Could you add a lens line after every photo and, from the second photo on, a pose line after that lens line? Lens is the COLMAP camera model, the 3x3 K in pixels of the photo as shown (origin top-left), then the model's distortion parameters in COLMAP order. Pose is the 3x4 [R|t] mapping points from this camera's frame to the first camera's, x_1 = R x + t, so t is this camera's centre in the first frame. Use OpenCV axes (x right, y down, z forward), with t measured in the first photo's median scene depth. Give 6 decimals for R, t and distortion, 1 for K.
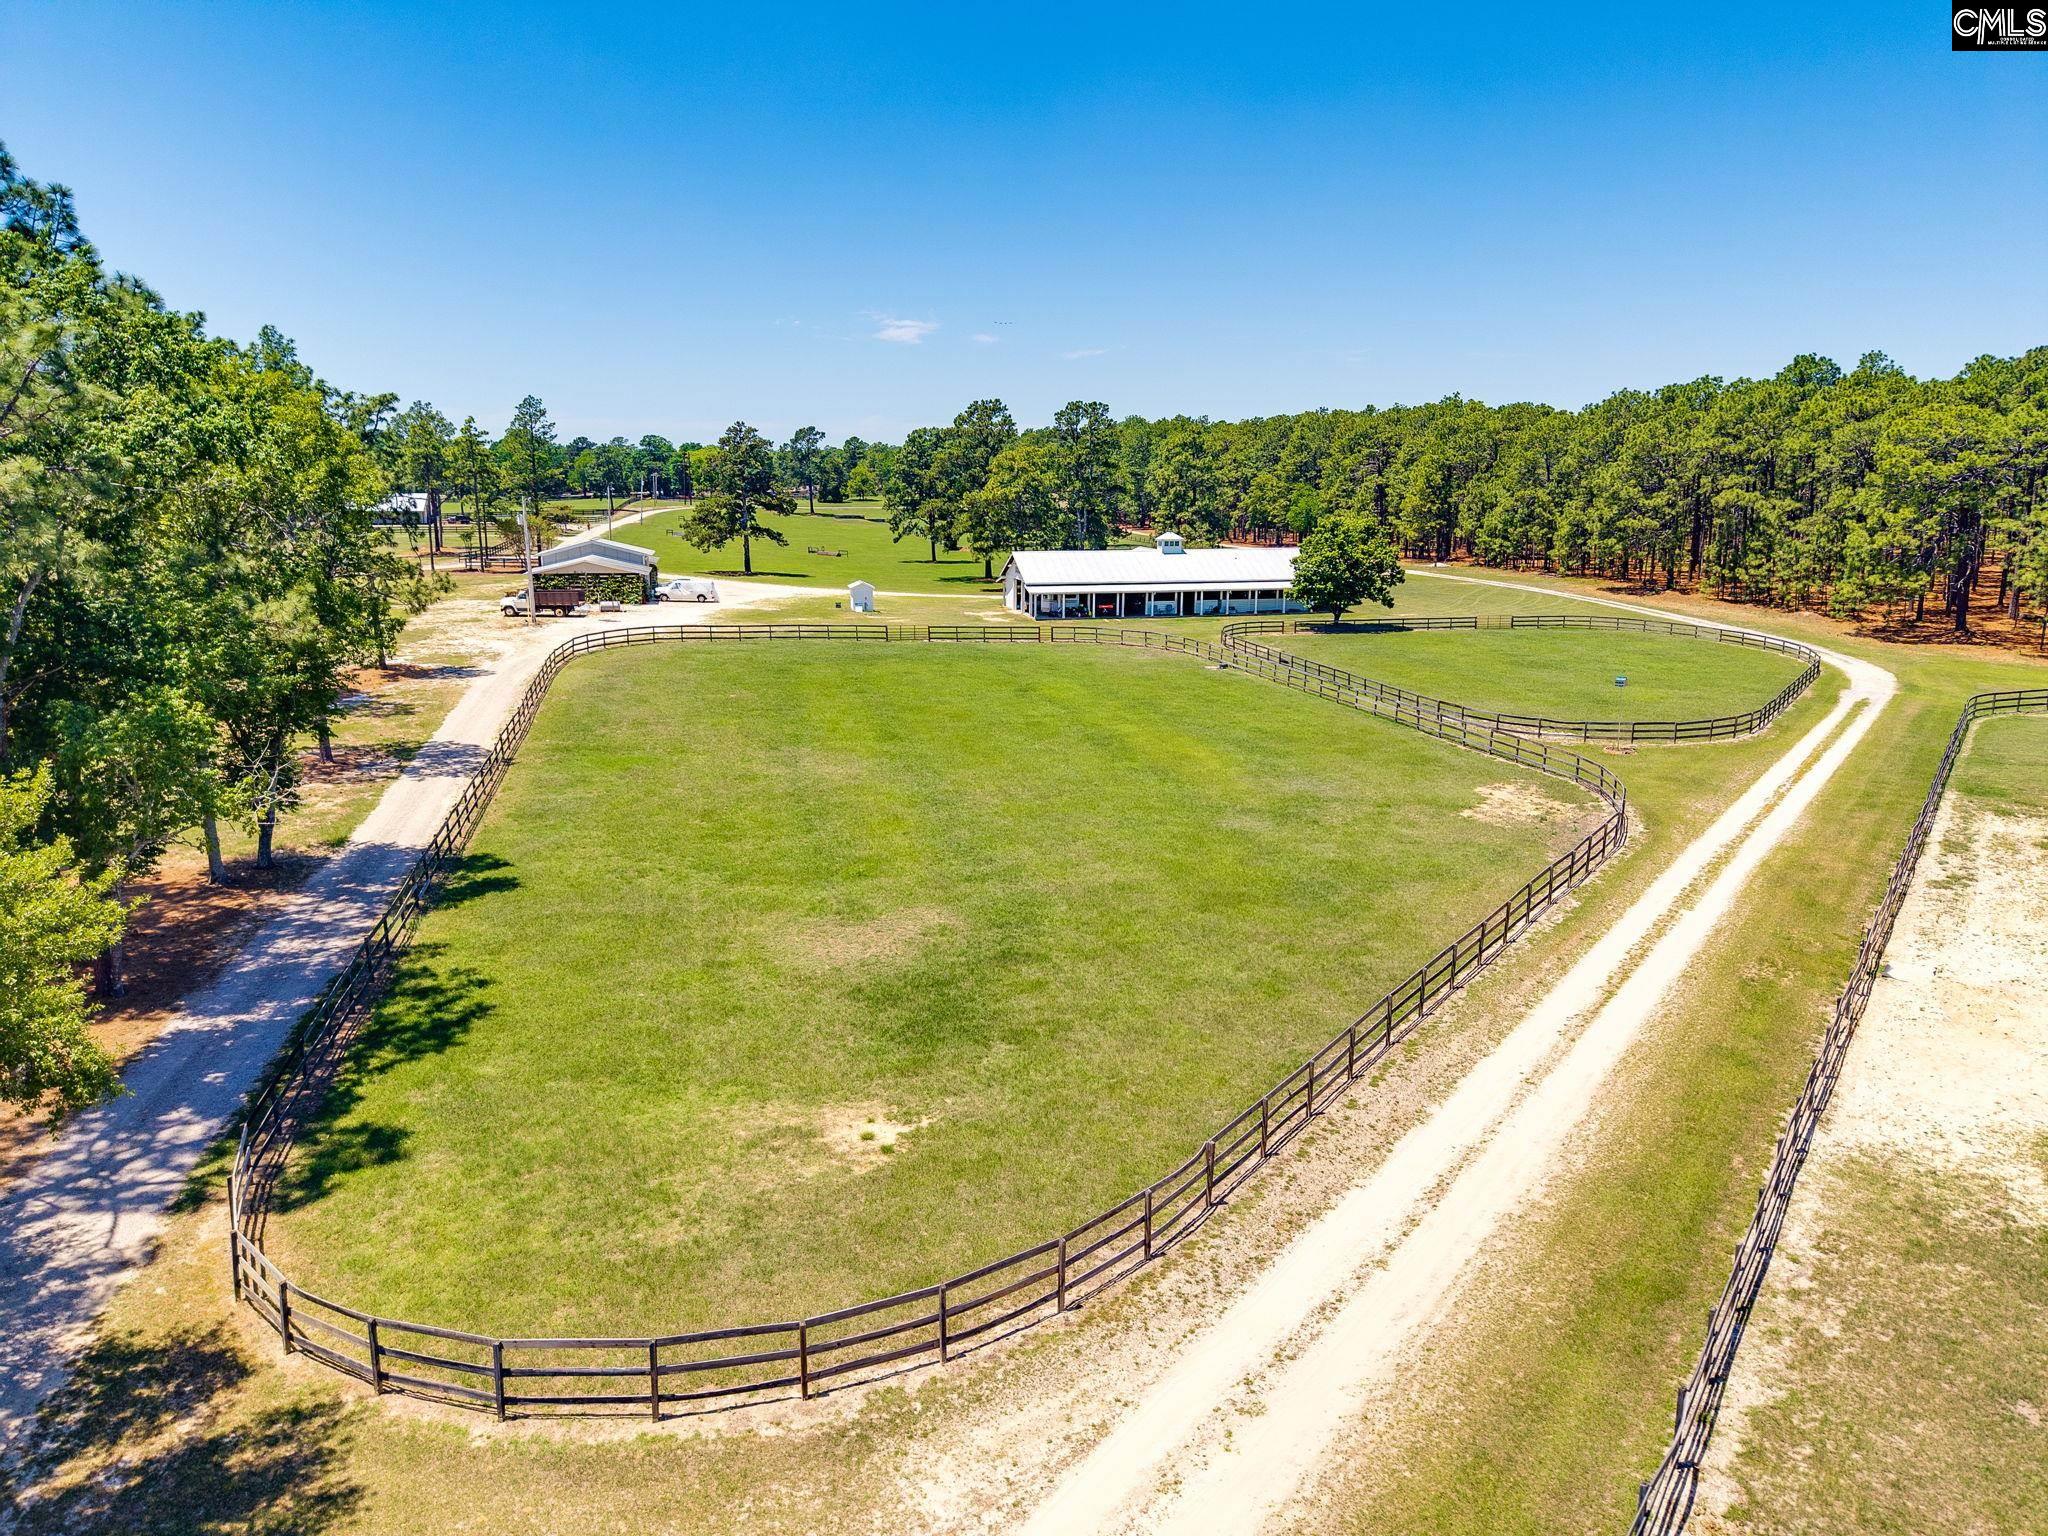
lens RADIAL K [[1374.5, 0, 1024.0], [0, 1374.5, 768.0], [0, 0, 1]] dist [0.026112, -0.030503]
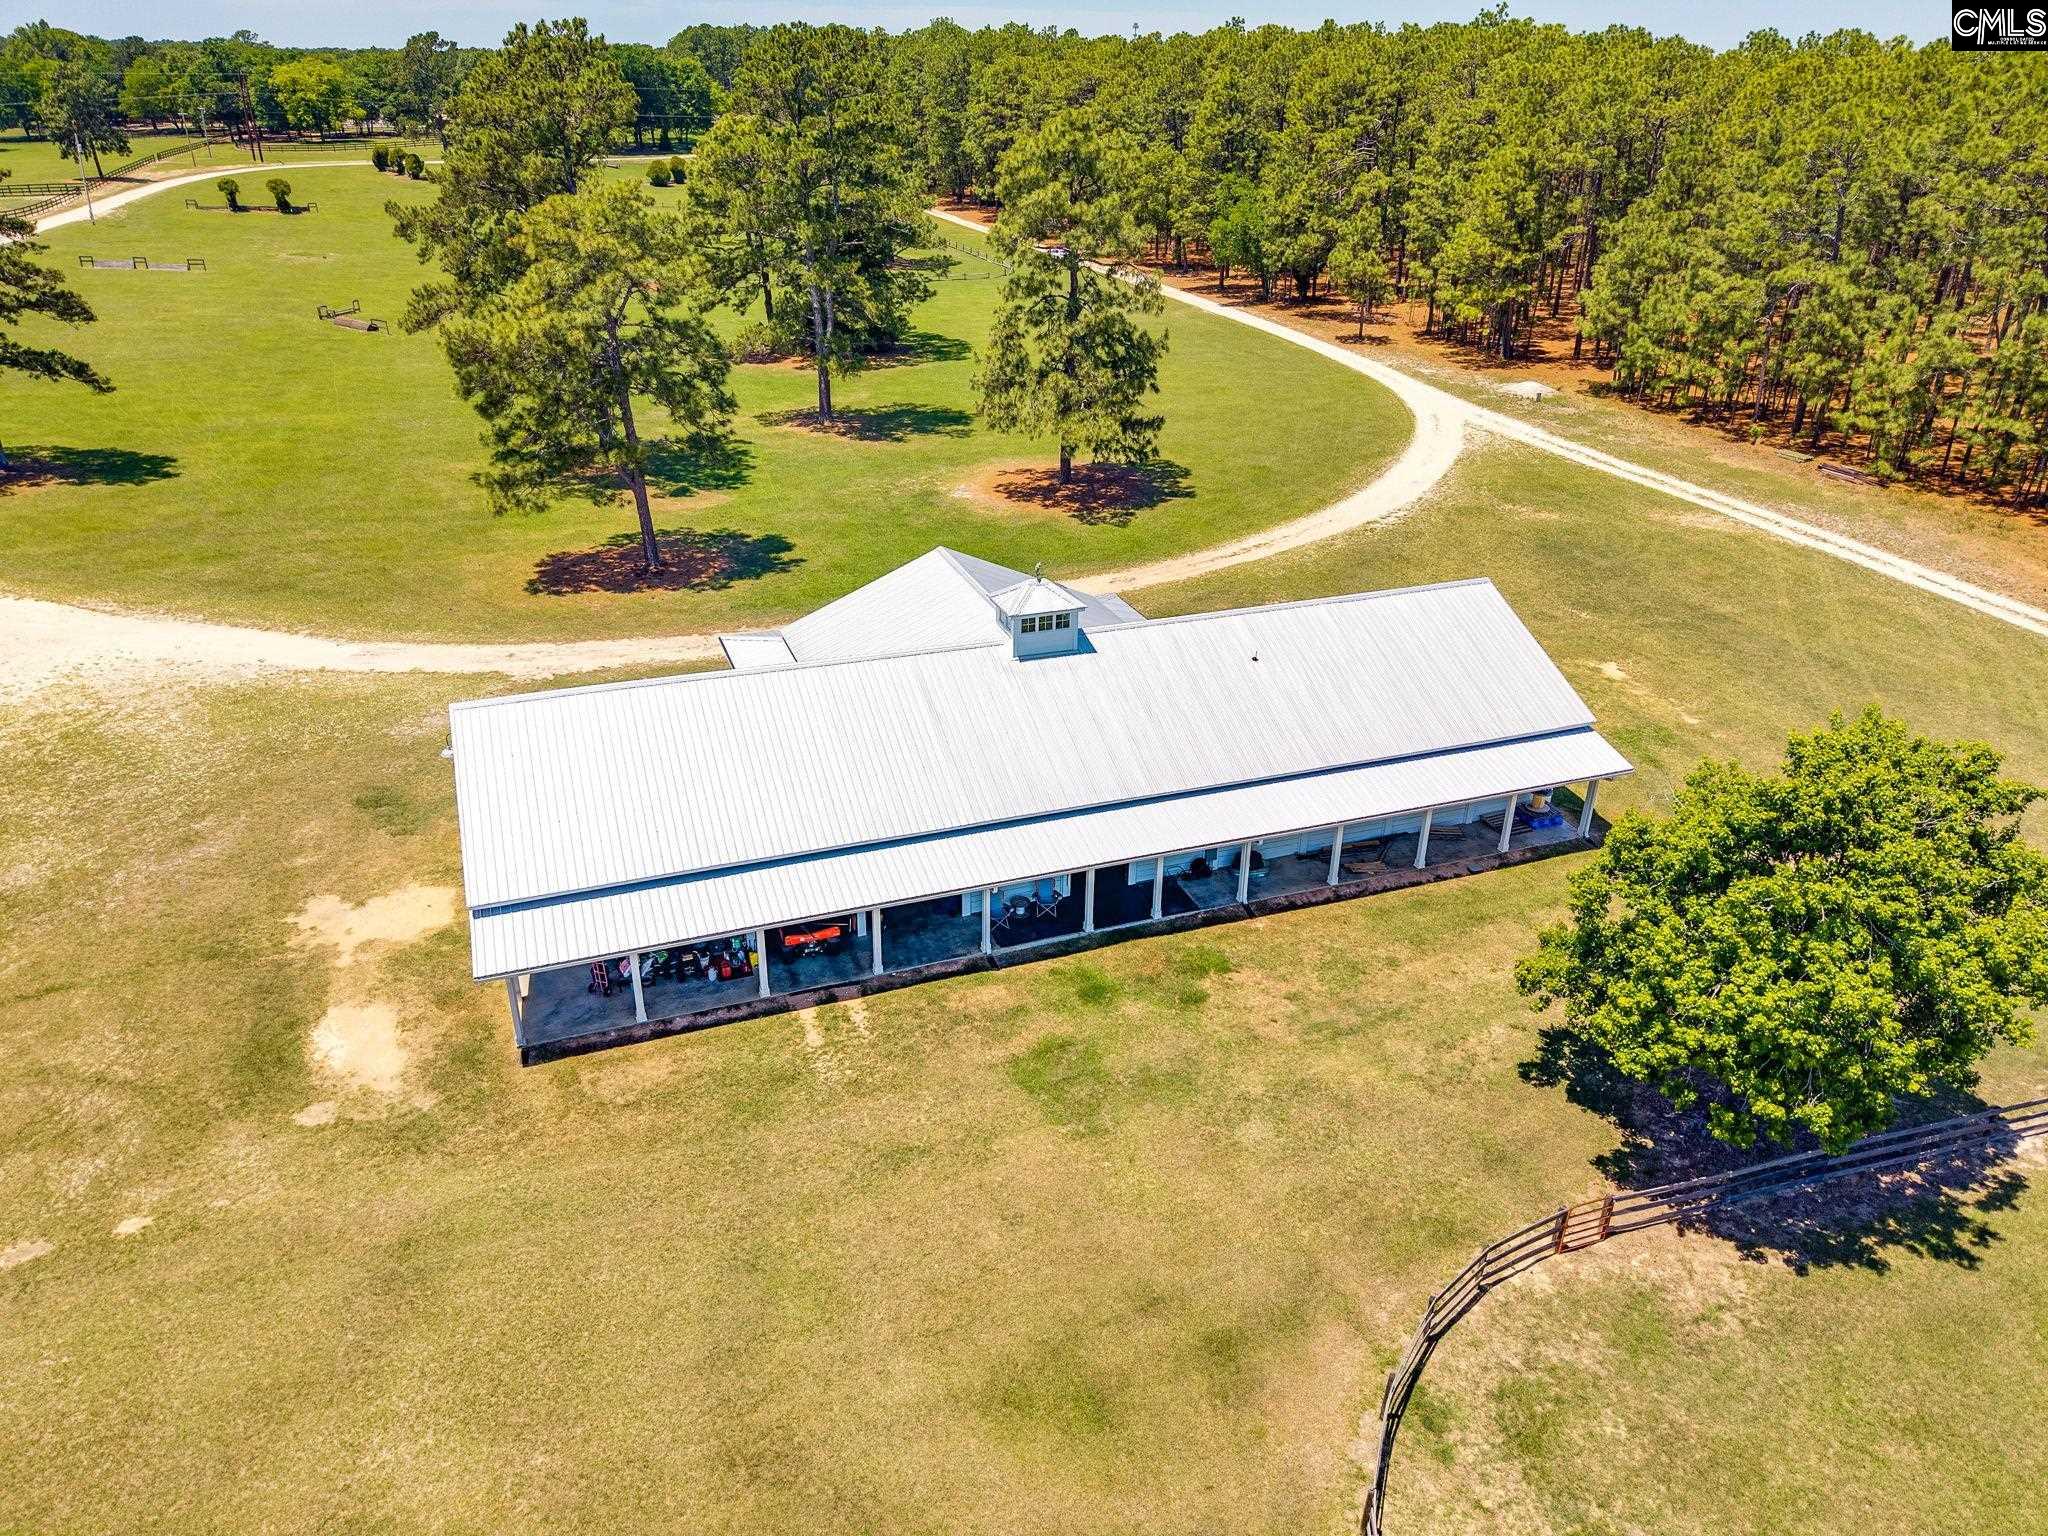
lens RADIAL K [[1374.5, 0, 1024.0], [0, 1374.5, 768.0], [0, 0, 1]] dist [0.026112, -0.030503]
pose [[0.992235, -0.043236, 0.116622, 0.058196], [0.012260, 0.967068, 0.254221, -0.177079], [-0.123773, -0.250817, 0.960089, 0.611636]]
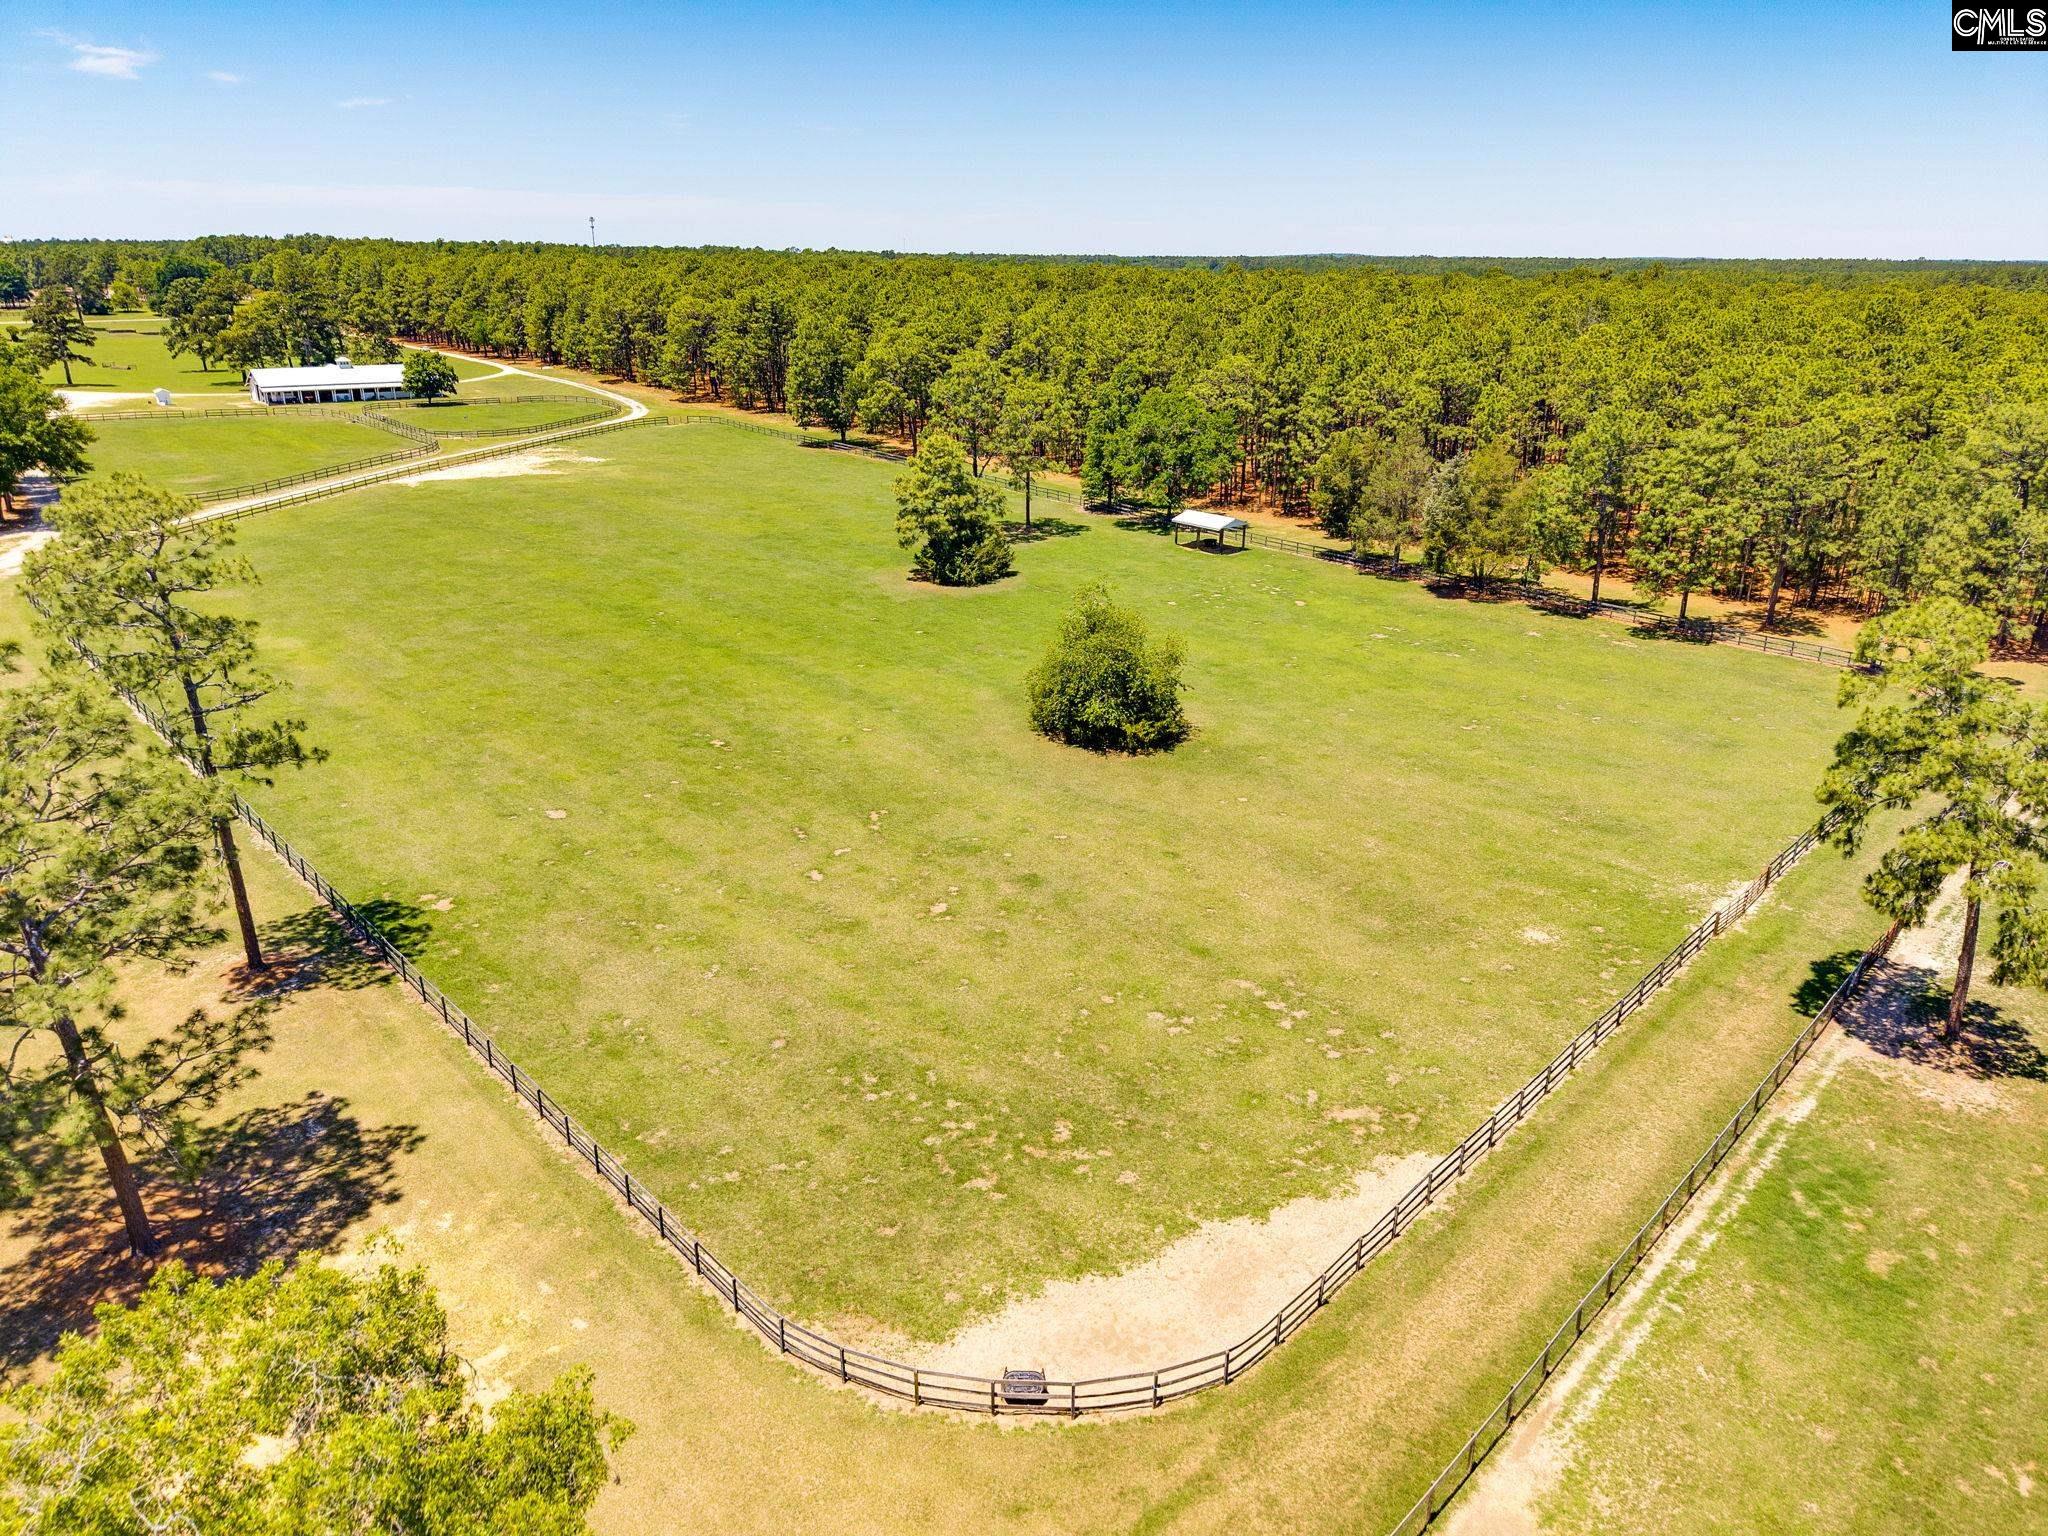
lens RADIAL K [[1374.5, 0, 1024.0], [0, 1374.5, 768.0], [0, 0, 1]] dist [0.026112, -0.030503]
pose [[0.899184, -0.144265, 0.413105, 0.069521], [0.082818, 0.983133, 0.163064, 0.133896], [-0.429662, -0.112412, 0.895966, -1.024798]]
